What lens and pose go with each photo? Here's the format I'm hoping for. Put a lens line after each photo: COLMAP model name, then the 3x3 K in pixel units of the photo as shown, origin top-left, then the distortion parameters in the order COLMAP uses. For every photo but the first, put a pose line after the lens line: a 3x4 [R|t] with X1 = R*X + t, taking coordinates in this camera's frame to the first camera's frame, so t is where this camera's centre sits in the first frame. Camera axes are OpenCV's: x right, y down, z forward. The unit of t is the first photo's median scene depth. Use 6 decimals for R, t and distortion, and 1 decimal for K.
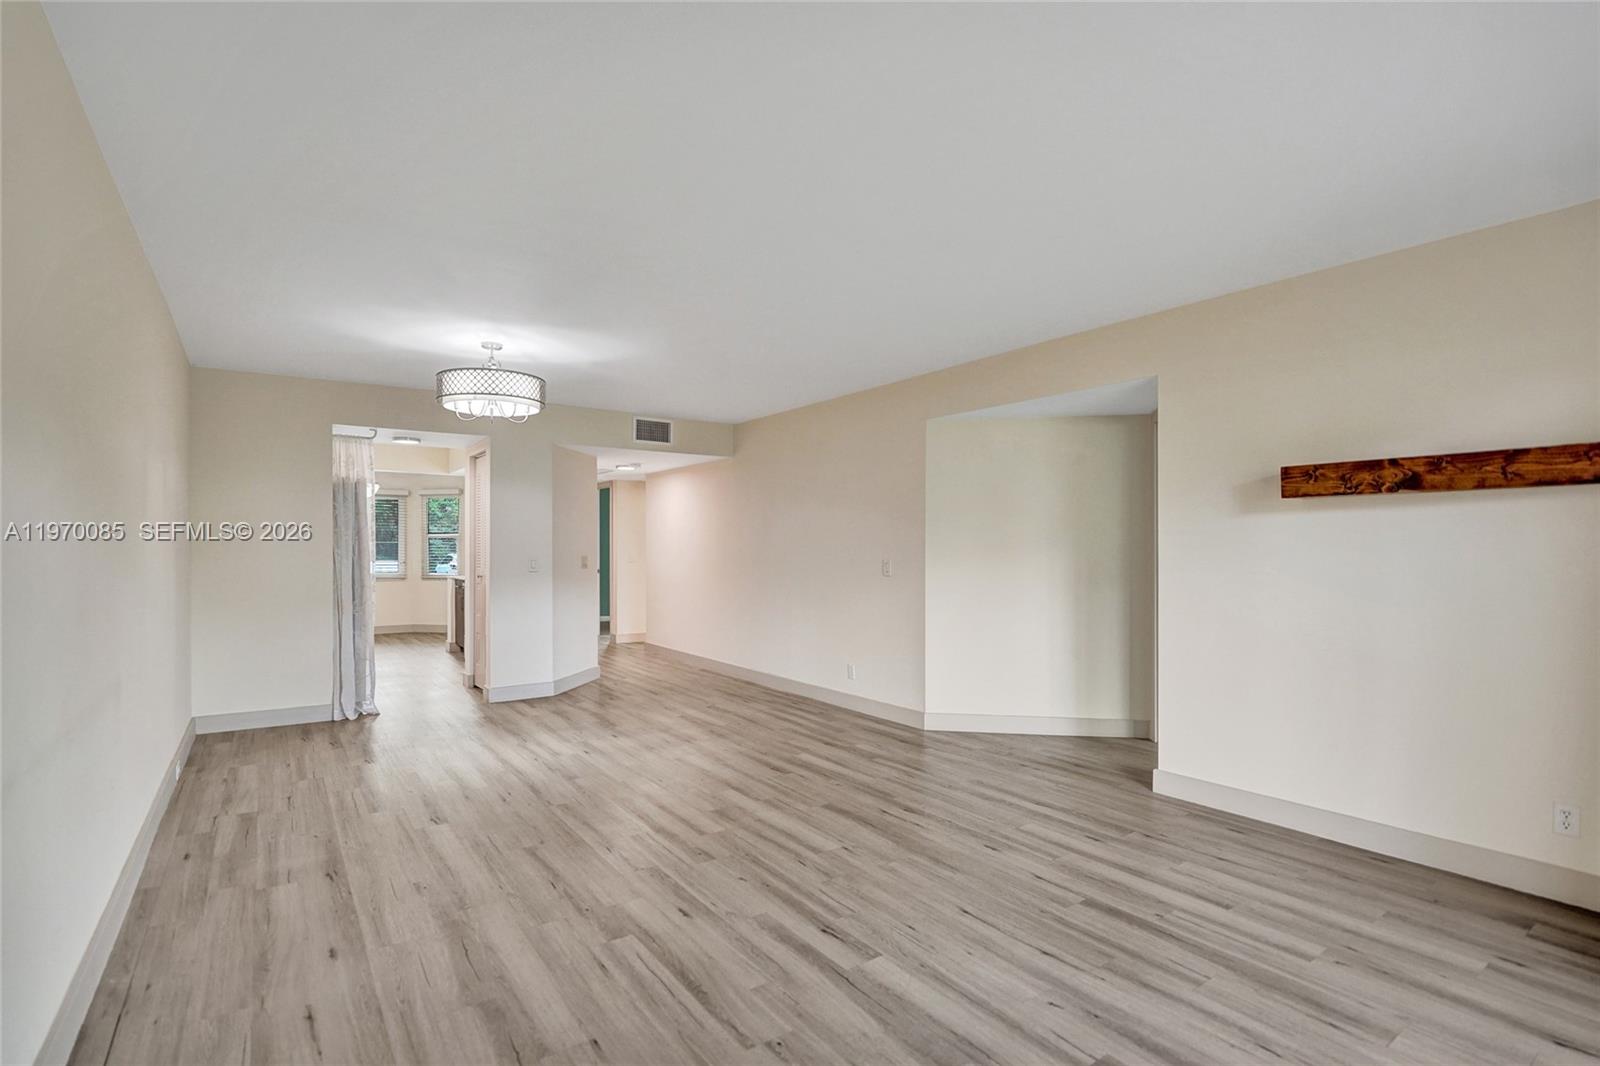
lens RADIAL K [[762.1, 0, 805.5], [0, 762.1, 534.2], [0, 0, 1]] dist [-0.012422, 0.000059]
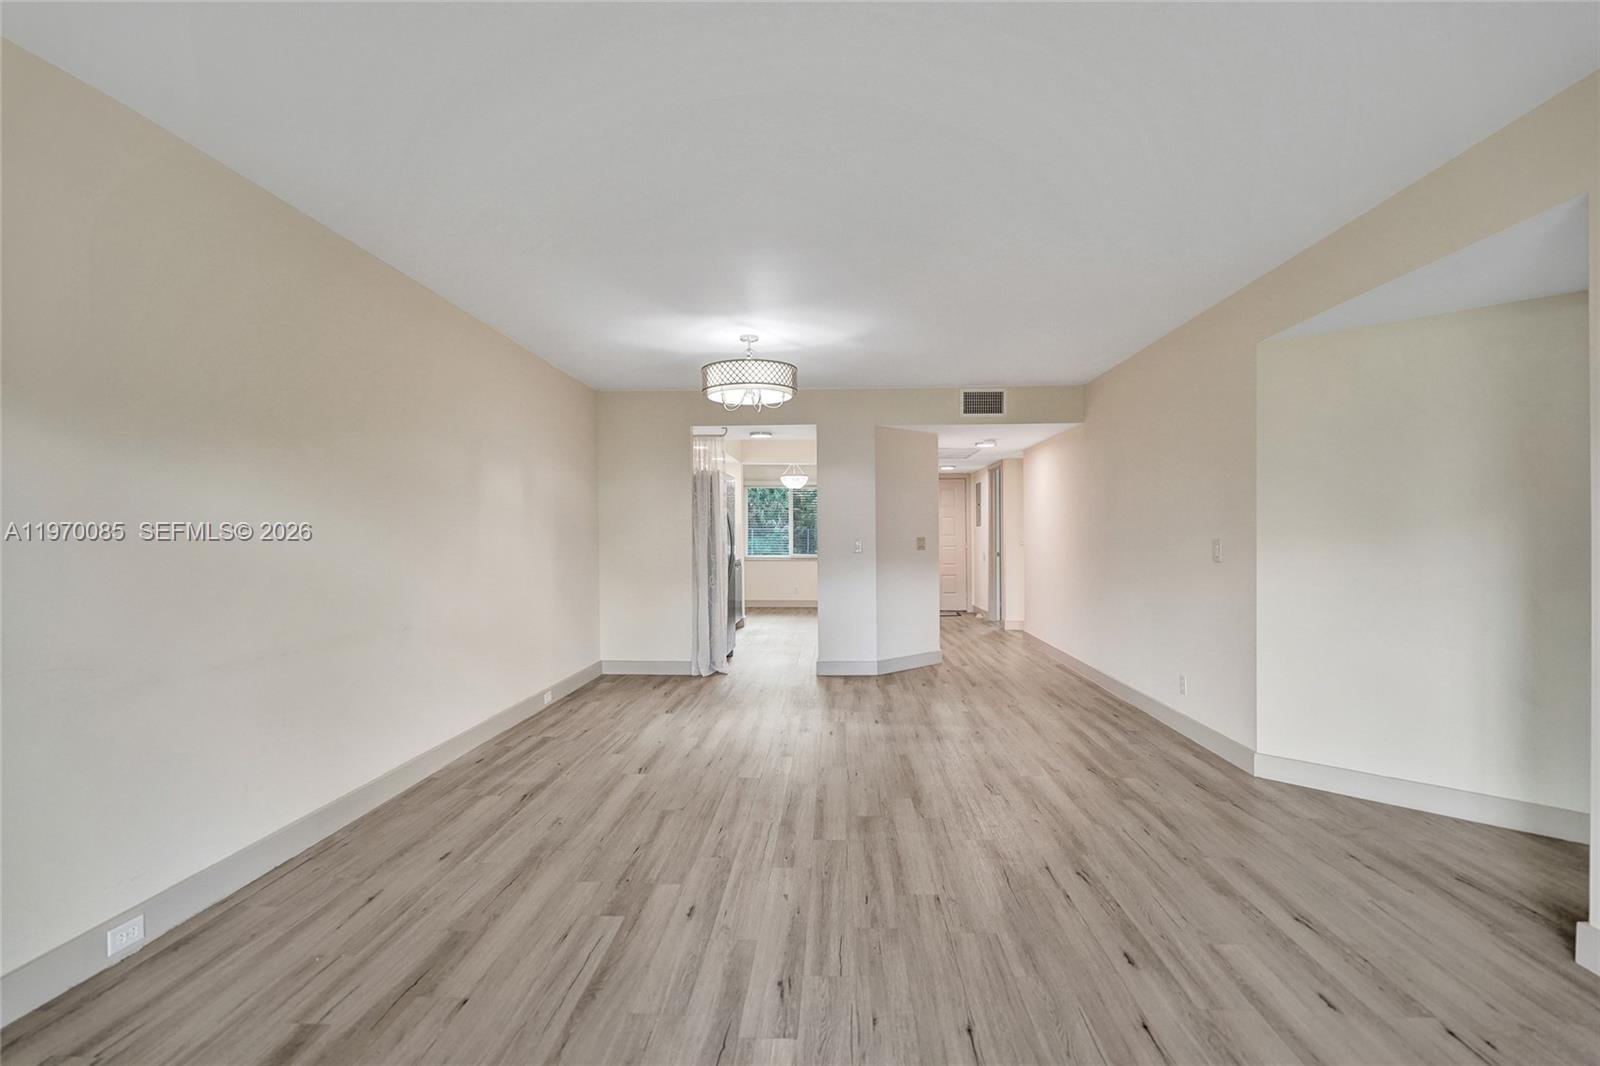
lens RADIAL K [[759.7, 0, 800.0], [0, 759.7, 533.0], [0, 0, 1]] dist [-0.012438, -0.000212]
pose [[0.787450, -0.005100, -0.616357, 0.341397], [0.016309, 0.999788, 0.012563, 0.014330], [0.616163, -0.019945, 0.787366, 0.233134]]
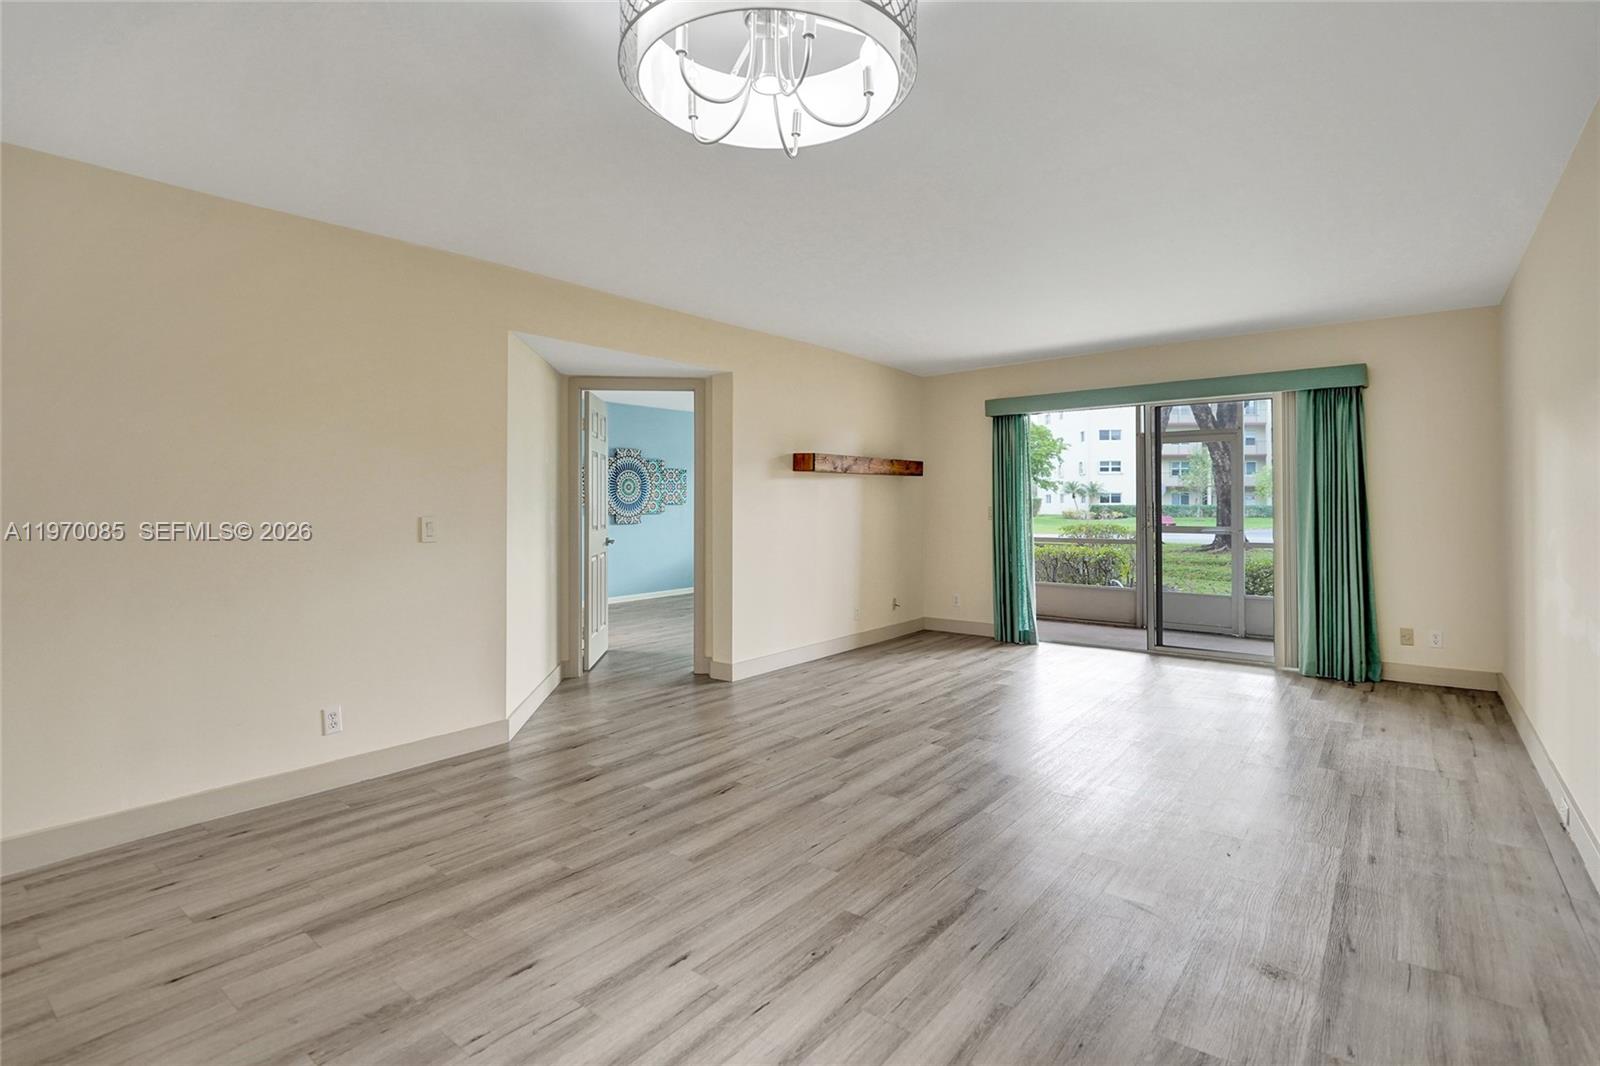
lens RADIAL K [[772.1, 0, 796.7], [0, 772.1, 493.8], [0, 0, 1]] dist [-0.003803, -0.000413]
pose [[-0.282497, 0.013514, 0.959173, -0.860387], [-0.014728, 0.999722, -0.018423, 0.030139], [-0.959155, -0.019331, -0.282220, 1.245702]]
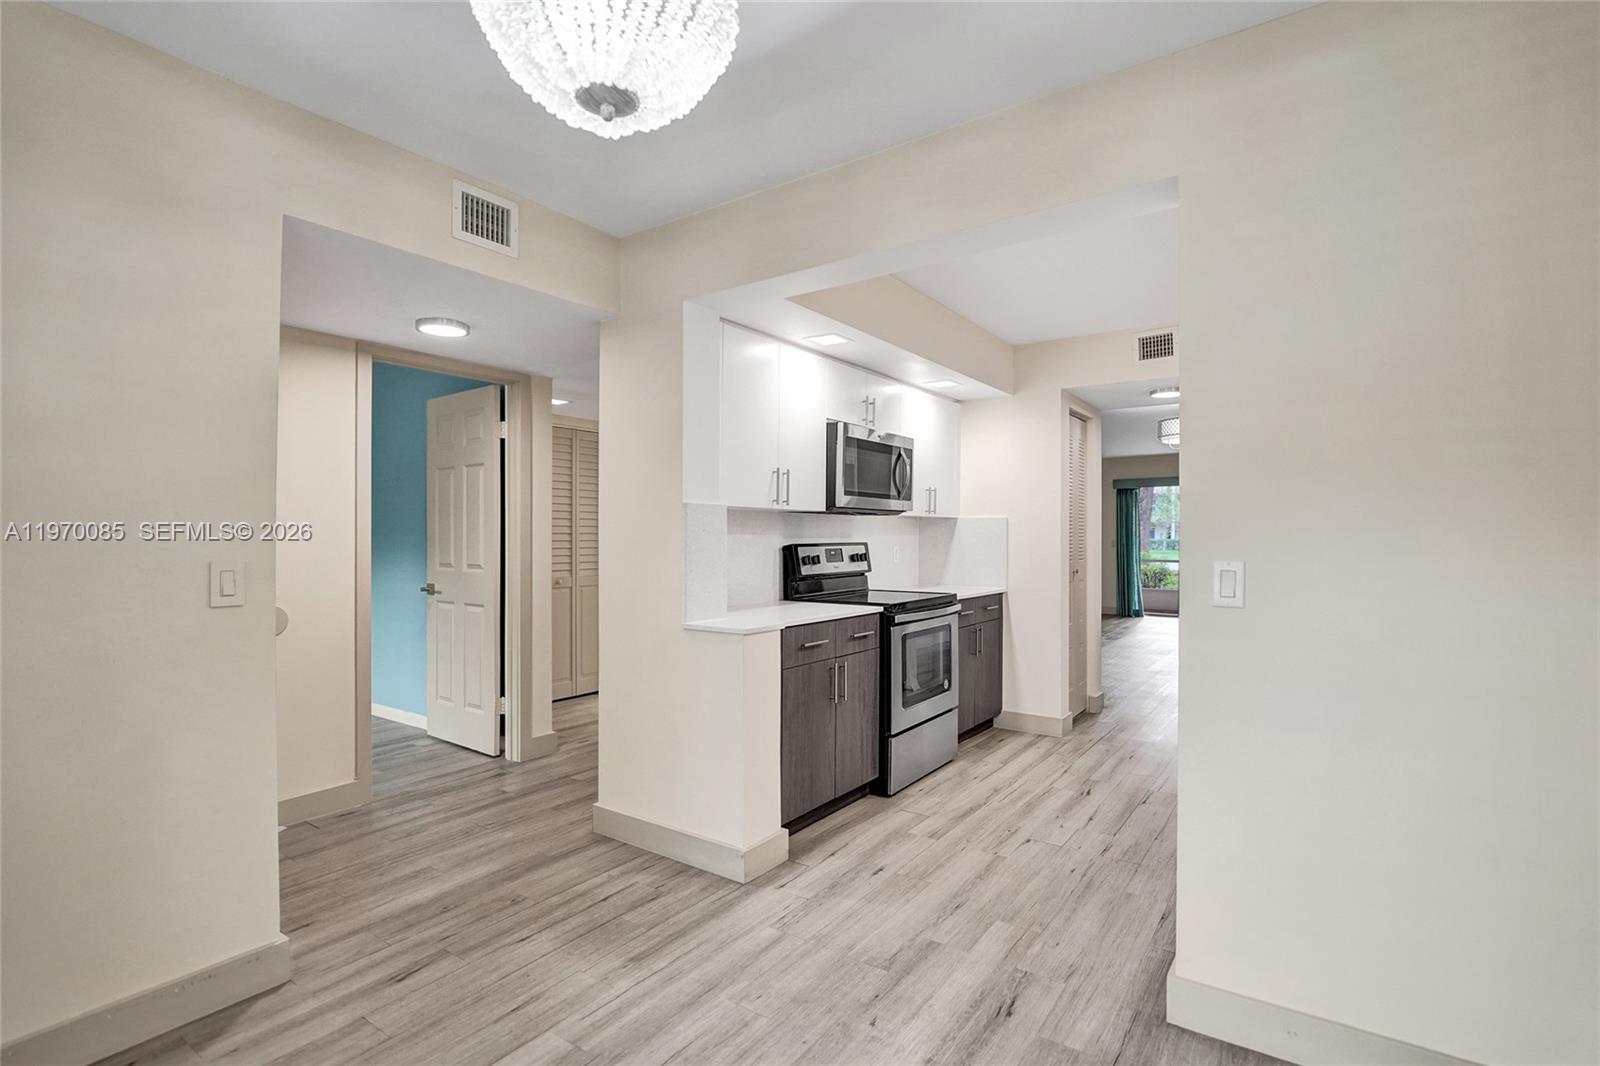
lens RADIAL K [[762.1, 0, 805.5], [0, 762.1, 534.2], [0, 0, 1]] dist [-0.012422, 0.000059]
pose [[-0.337941, 0.001478, 0.941166, -1.791345], [-0.019228, 0.999779, -0.008474, 0.046953], [-0.940971, -0.020960, -0.337838, 2.583084]]
